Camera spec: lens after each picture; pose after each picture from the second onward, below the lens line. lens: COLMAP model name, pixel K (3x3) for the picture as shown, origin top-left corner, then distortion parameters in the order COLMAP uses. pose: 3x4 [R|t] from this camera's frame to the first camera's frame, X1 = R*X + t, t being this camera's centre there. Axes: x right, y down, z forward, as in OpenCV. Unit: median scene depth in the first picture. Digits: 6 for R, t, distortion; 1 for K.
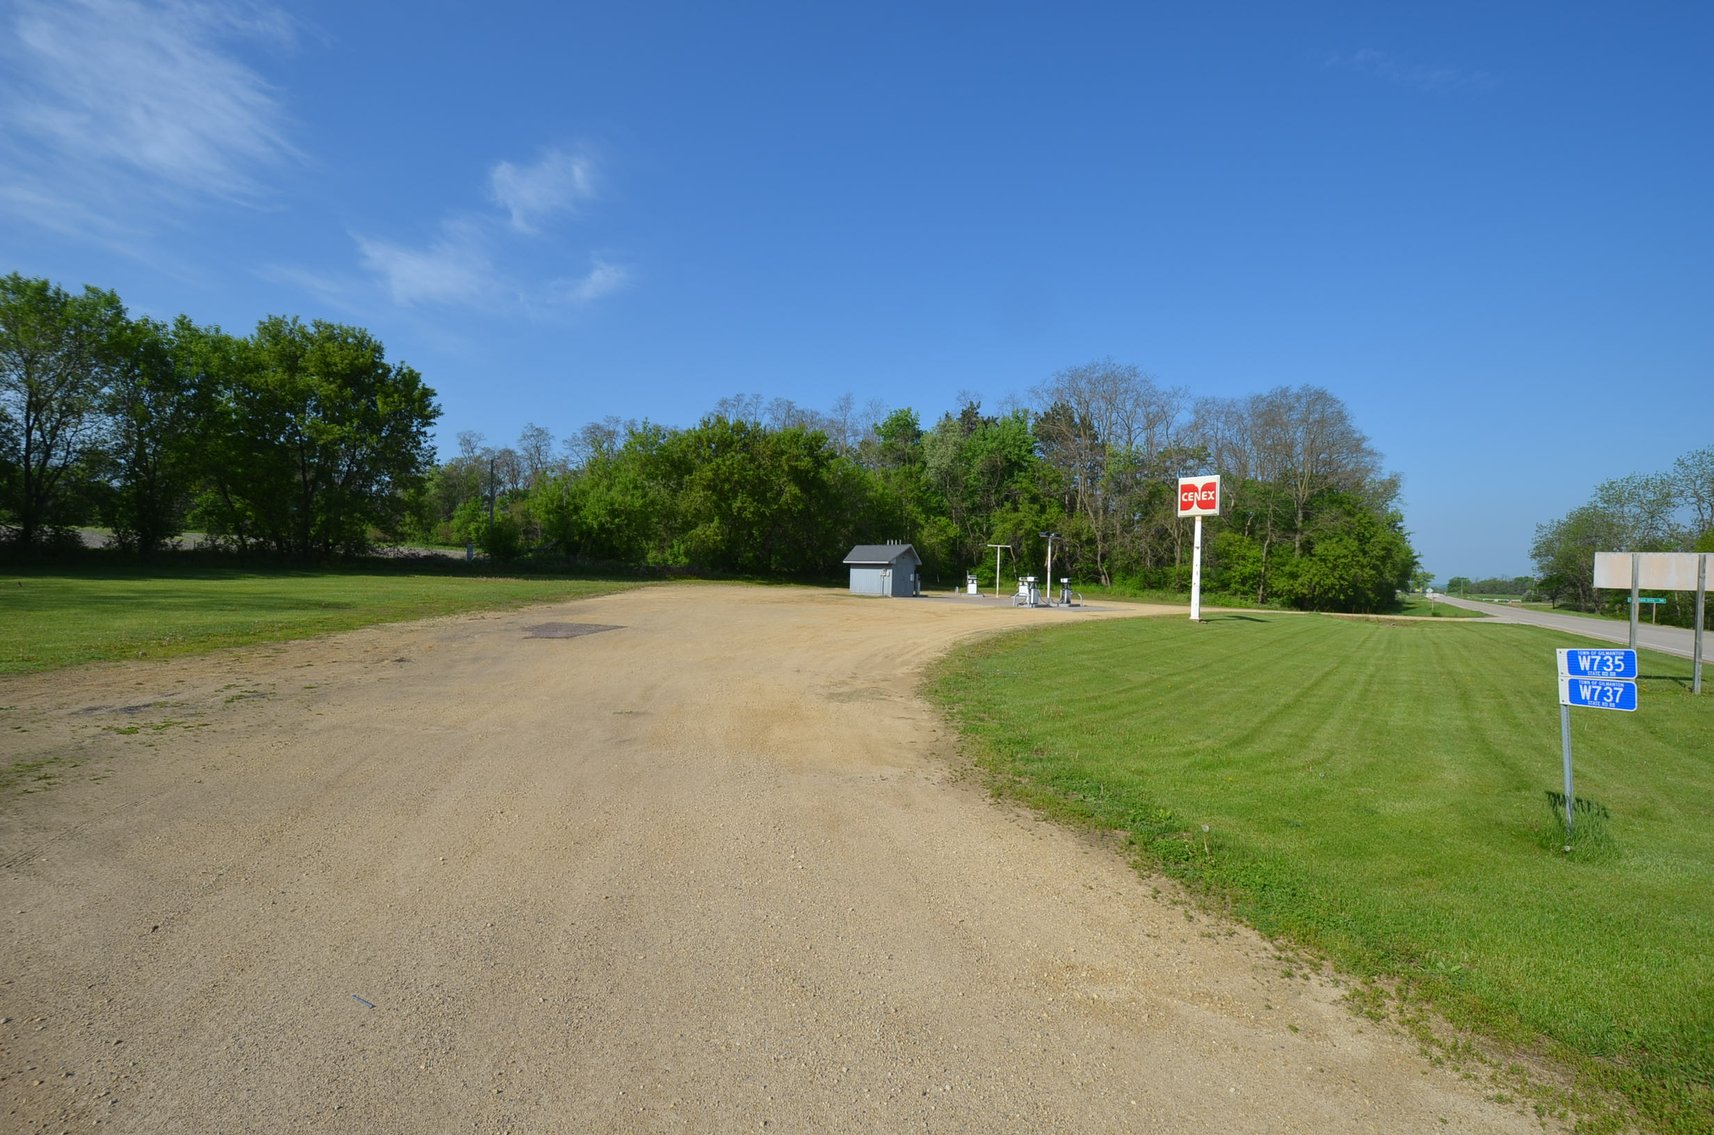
lens RADIAL K [[735.7, 0, 866.0], [0, 735.7, 601.5], [0, 0, 1]] dist [0.001284, -0.016929]
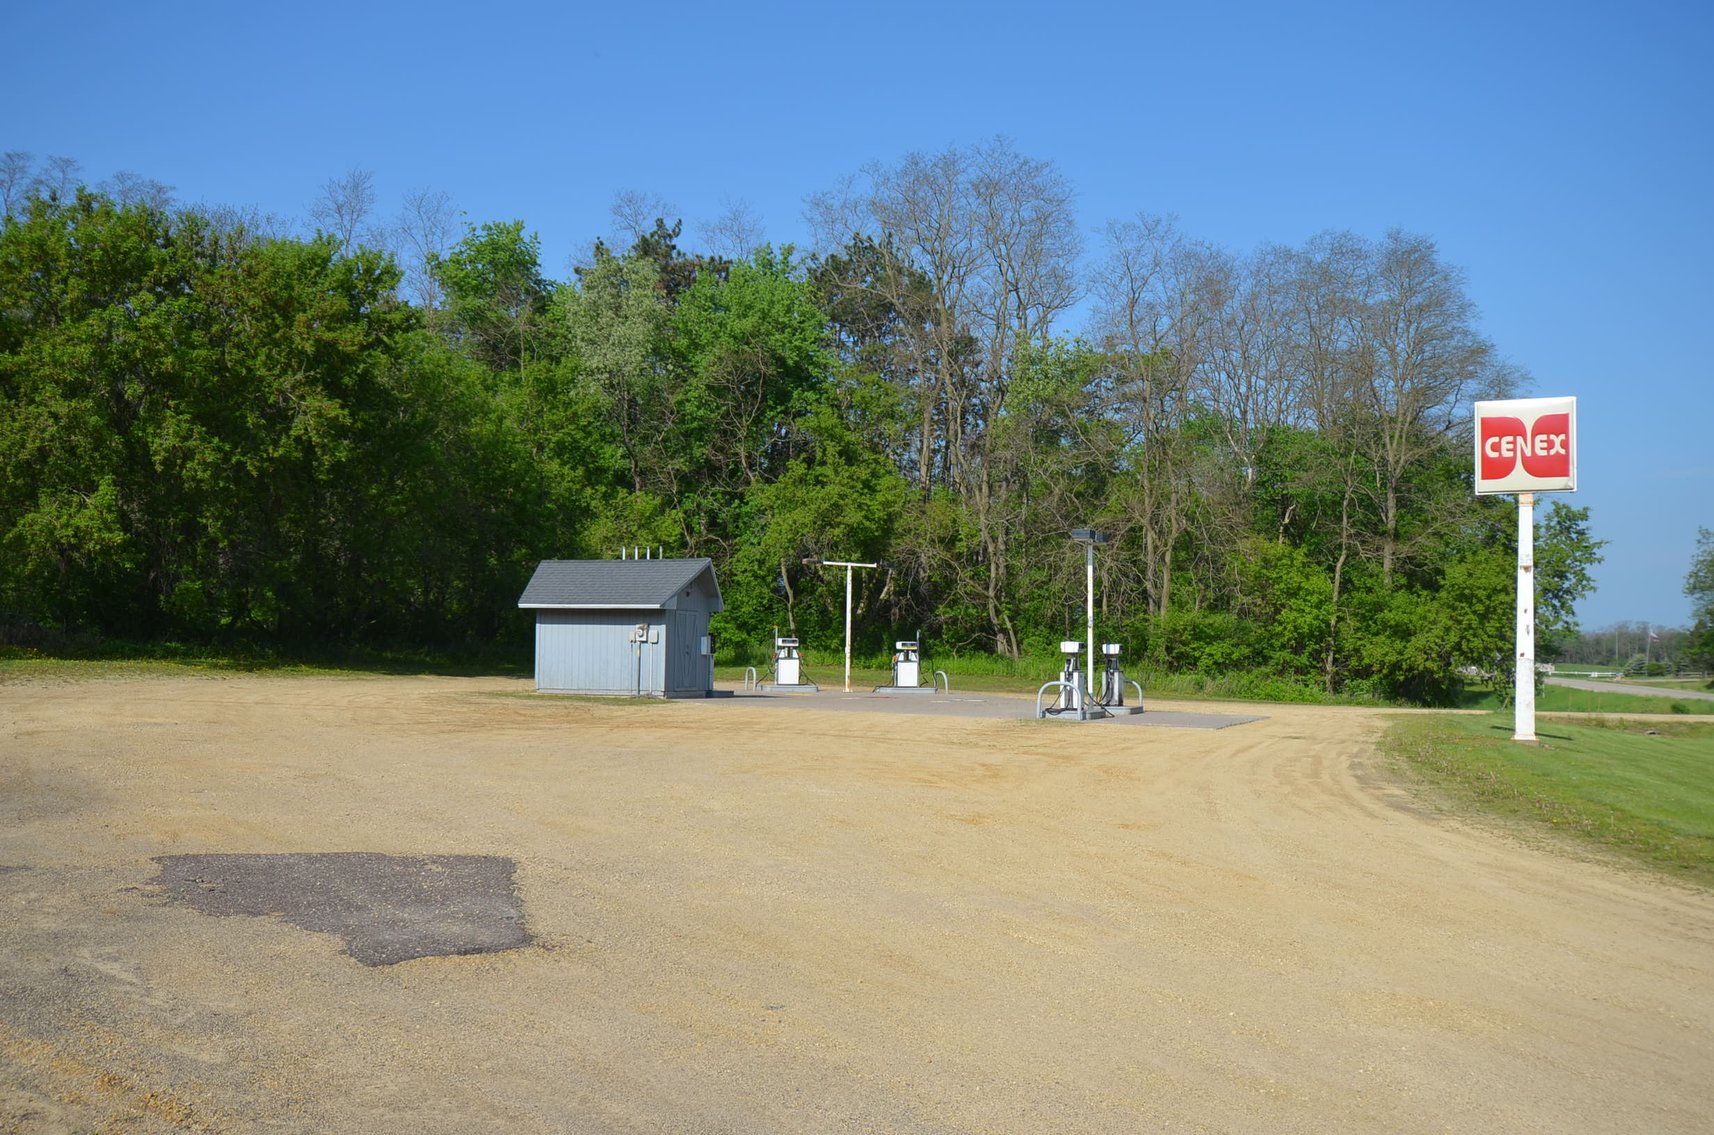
lens RADIAL K [[1688.3, 0, 858.4], [0, 1688.3, 607.5], [0, 0, 1]] dist [0.043899, -0.020200]
pose [[0.940800, -0.003330, 0.338944, -0.135611], [0.020783, 0.998637, -0.047876, -0.007459], [-0.338323, 0.052086, 0.939587, 0.129906]]
